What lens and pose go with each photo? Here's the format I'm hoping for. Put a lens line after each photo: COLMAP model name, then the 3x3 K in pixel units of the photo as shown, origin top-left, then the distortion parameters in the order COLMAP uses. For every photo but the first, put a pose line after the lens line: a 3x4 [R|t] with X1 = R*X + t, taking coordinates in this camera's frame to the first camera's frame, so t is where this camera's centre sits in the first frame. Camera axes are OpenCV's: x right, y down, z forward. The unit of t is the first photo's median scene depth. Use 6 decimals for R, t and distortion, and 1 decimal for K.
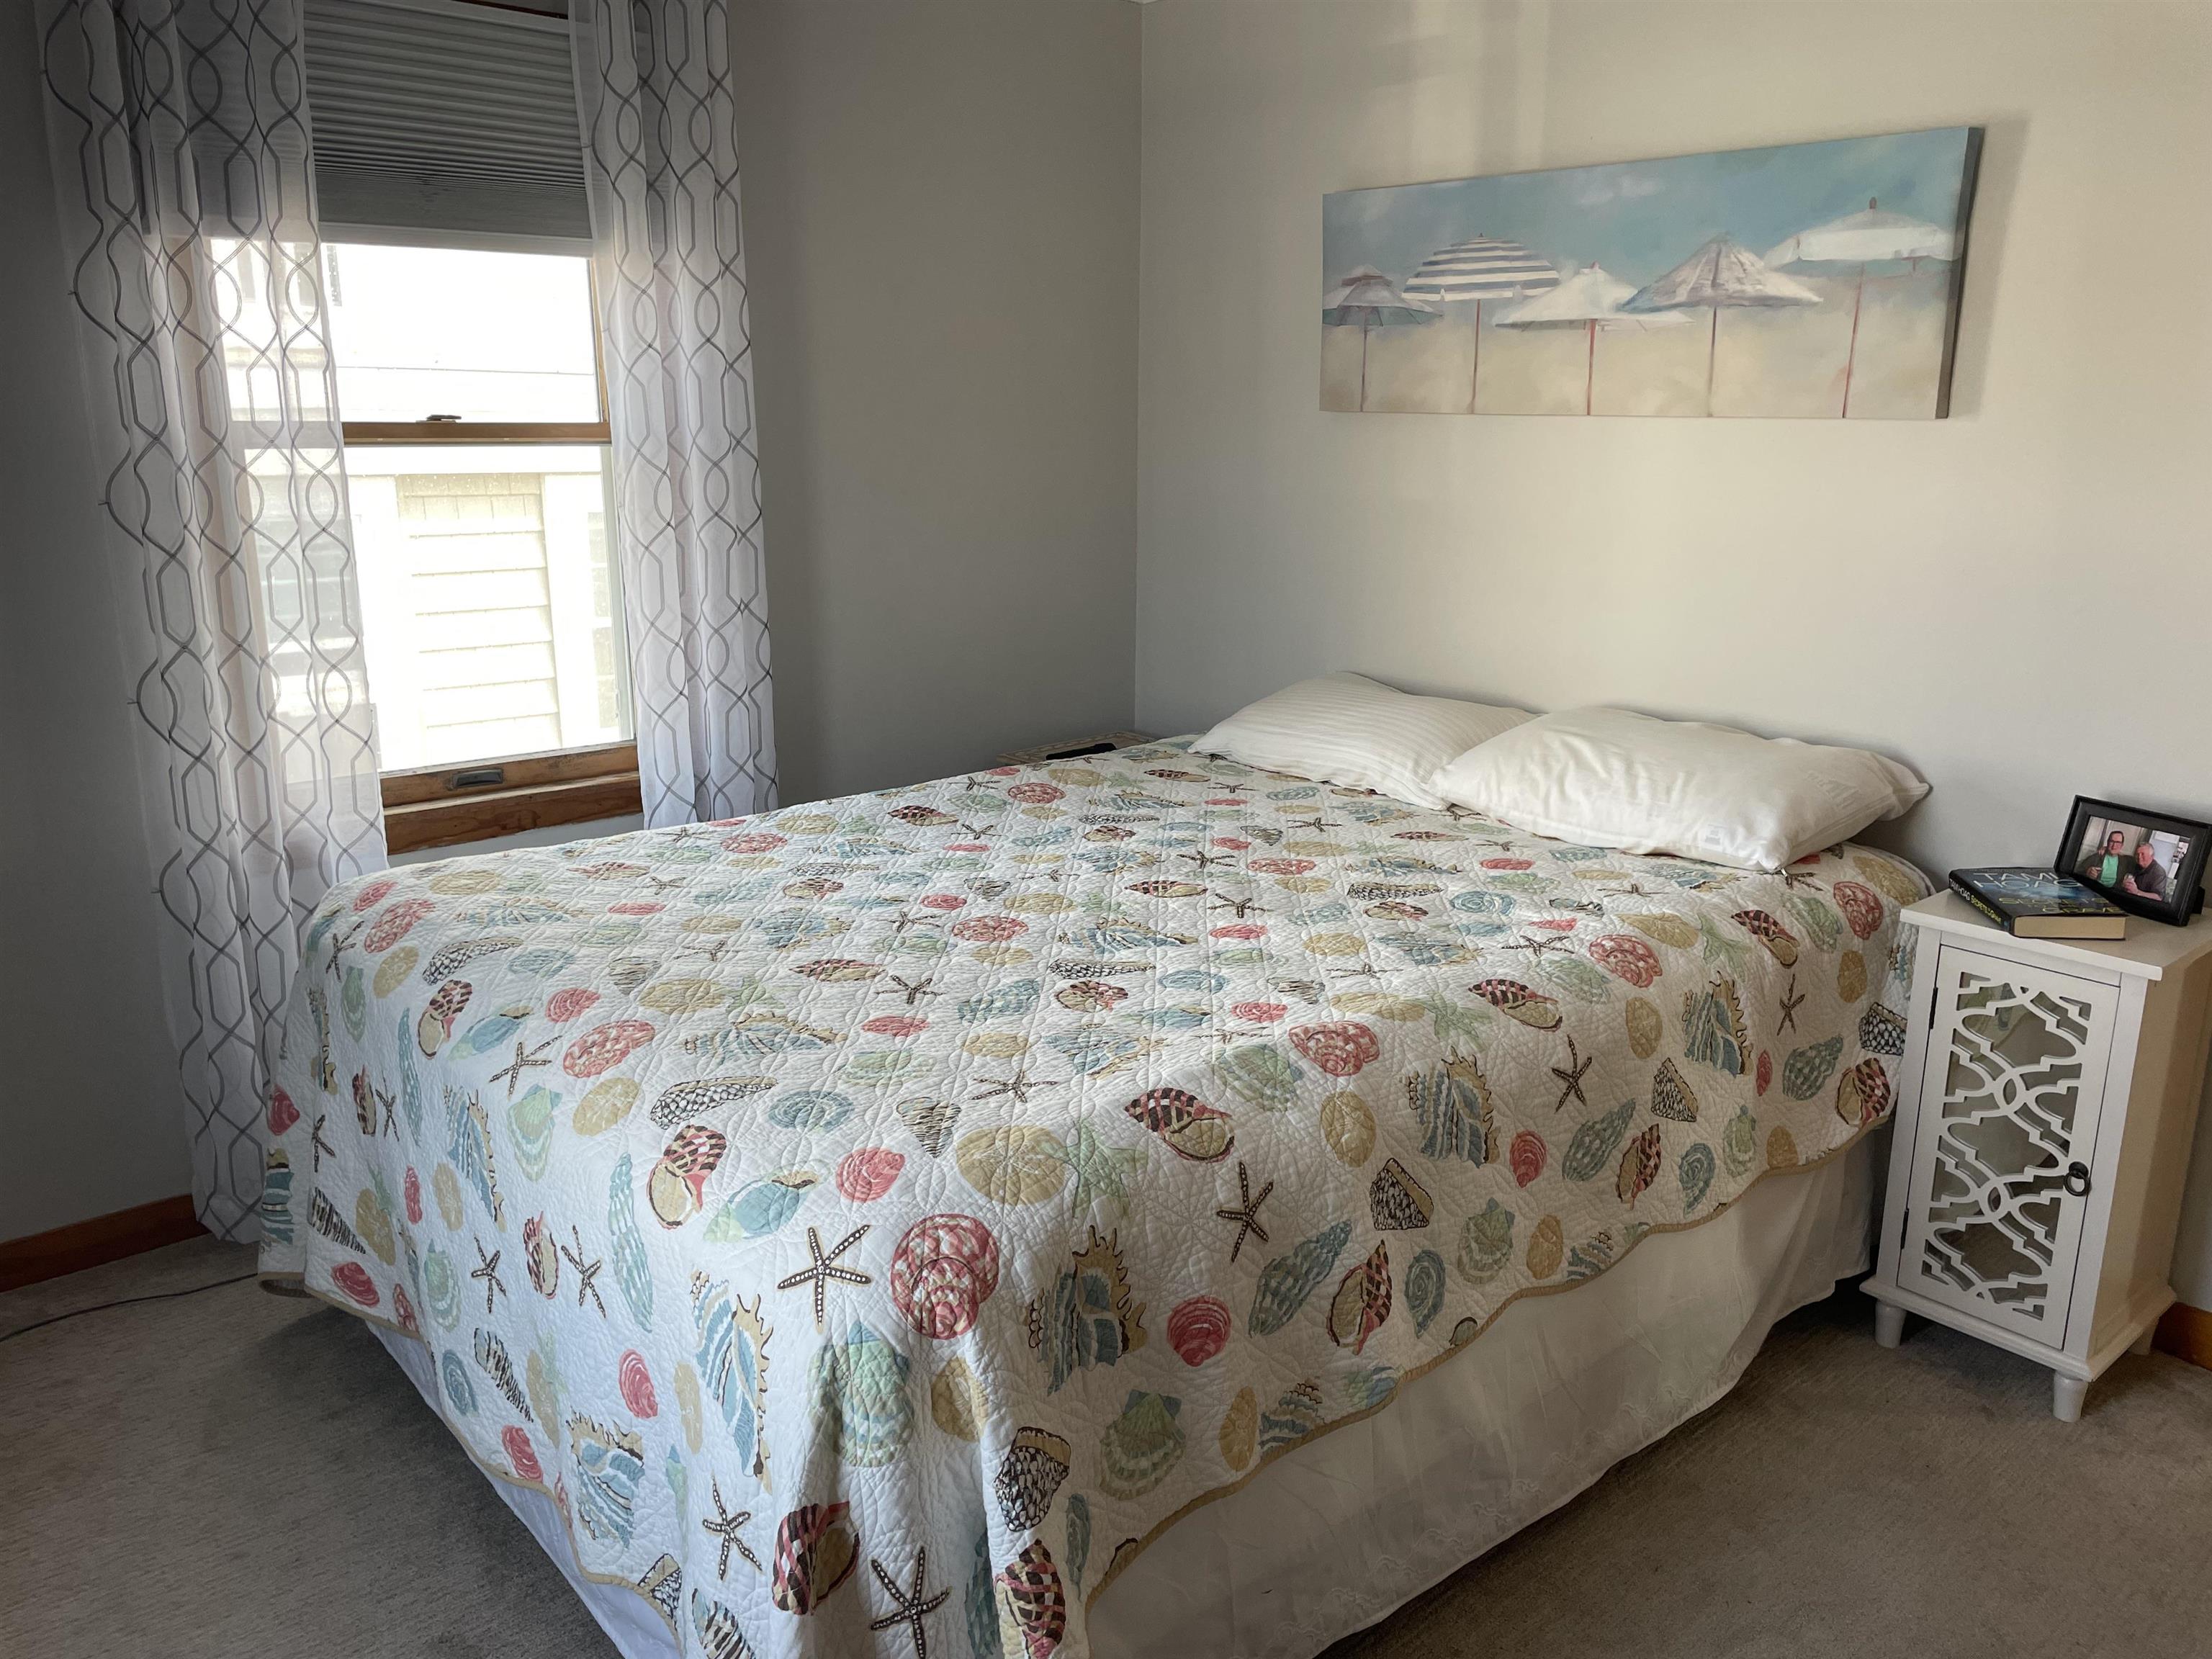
lens RADIAL K [[1713.4, 0, 1129.7], [0, 1713.4, 829.2], [0, 0, 1]] dist [0.061792, -0.017558]
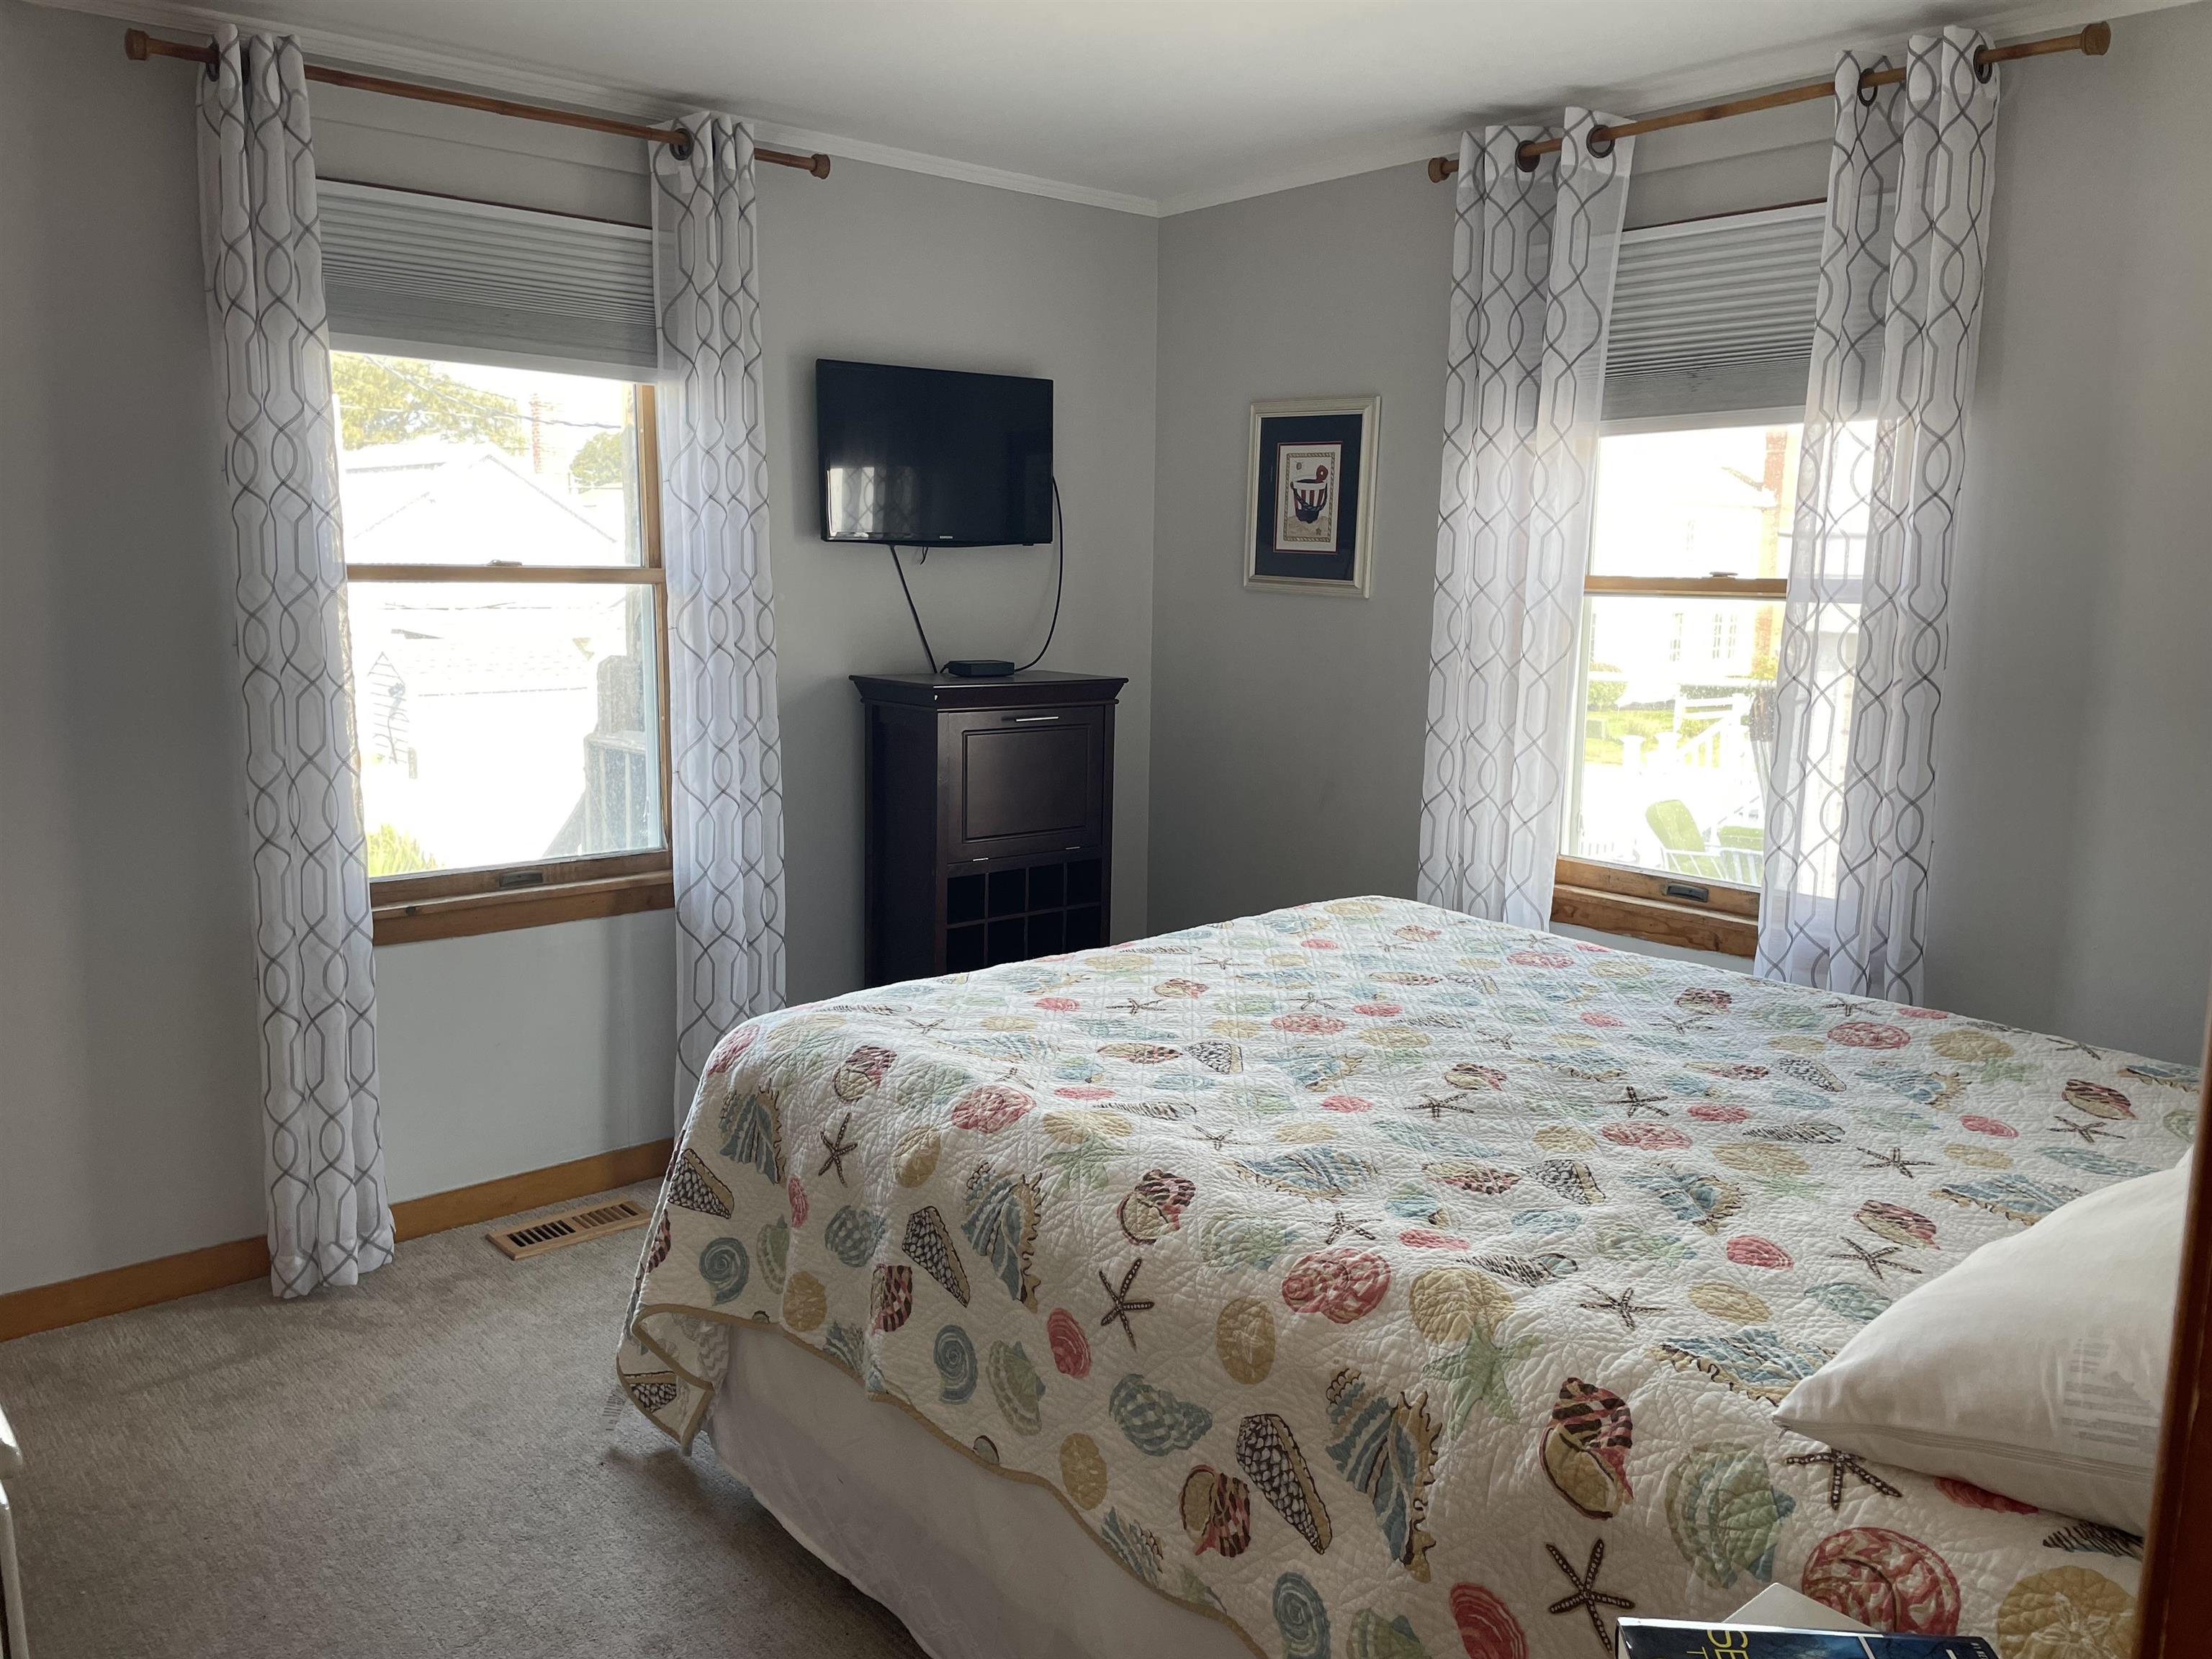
lens RADIAL K [[1713.4, 0, 1127.3], [0, 1713.4, 832.0], [0, 0, 1]] dist [0.061792, -0.017558]
pose [[-0.011924, 0.157460, -0.987453, 0.958974], [-0.262051, 0.952517, 0.155053, -0.192881], [0.964980, 0.260612, 0.029905, 0.816639]]
